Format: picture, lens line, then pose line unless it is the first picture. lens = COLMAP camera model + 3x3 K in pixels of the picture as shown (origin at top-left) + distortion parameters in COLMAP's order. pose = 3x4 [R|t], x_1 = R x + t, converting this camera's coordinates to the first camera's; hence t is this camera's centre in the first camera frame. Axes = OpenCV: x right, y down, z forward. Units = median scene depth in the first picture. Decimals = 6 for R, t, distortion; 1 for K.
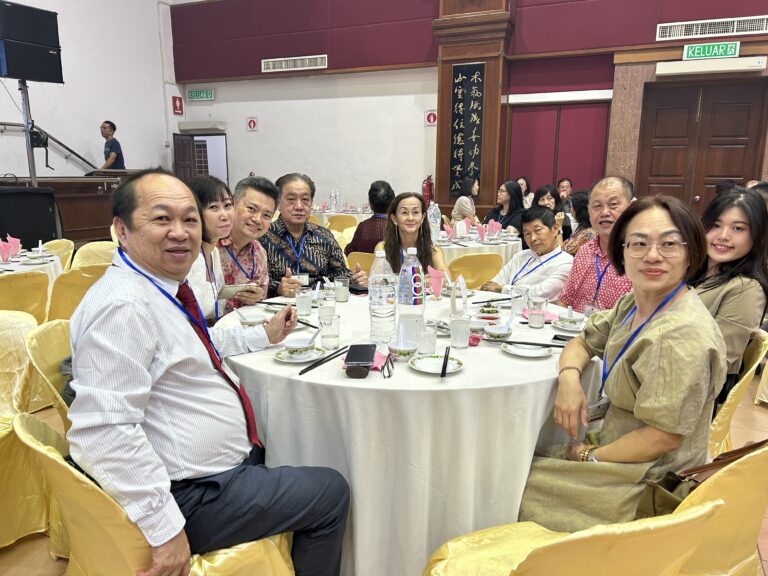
lens RADIAL K [[588.2, 0, 384.0], [0, 588.2, 288.0], [0, 0, 1]] dist [0.005553, -0.009348]
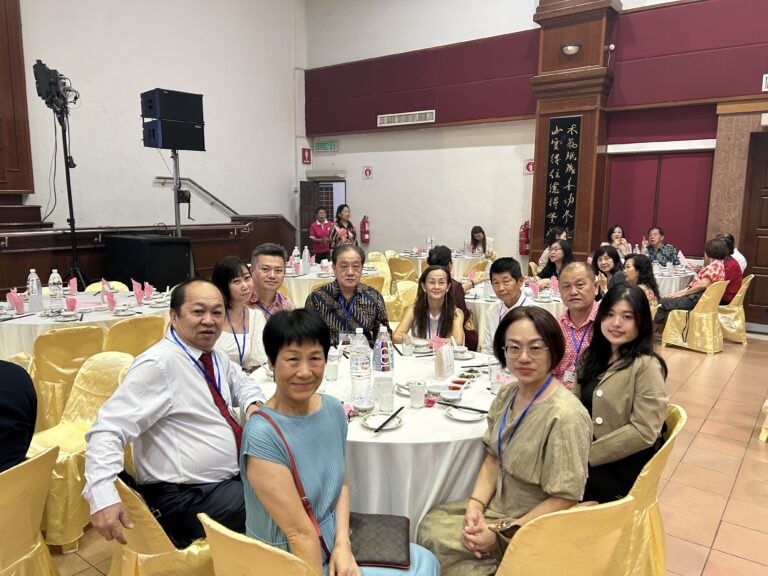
lens RADIAL K [[580.5, 0, 384.0], [0, 580.5, 288.0], [0, 0, 1]] dist [0.034671, -0.011541]
pose [[0.972292, 0.039785, -0.230361, 0.084708], [-0.049198, 0.998166, -0.035261, -0.027699], [0.228536, 0.045617, 0.972466, -0.066786]]
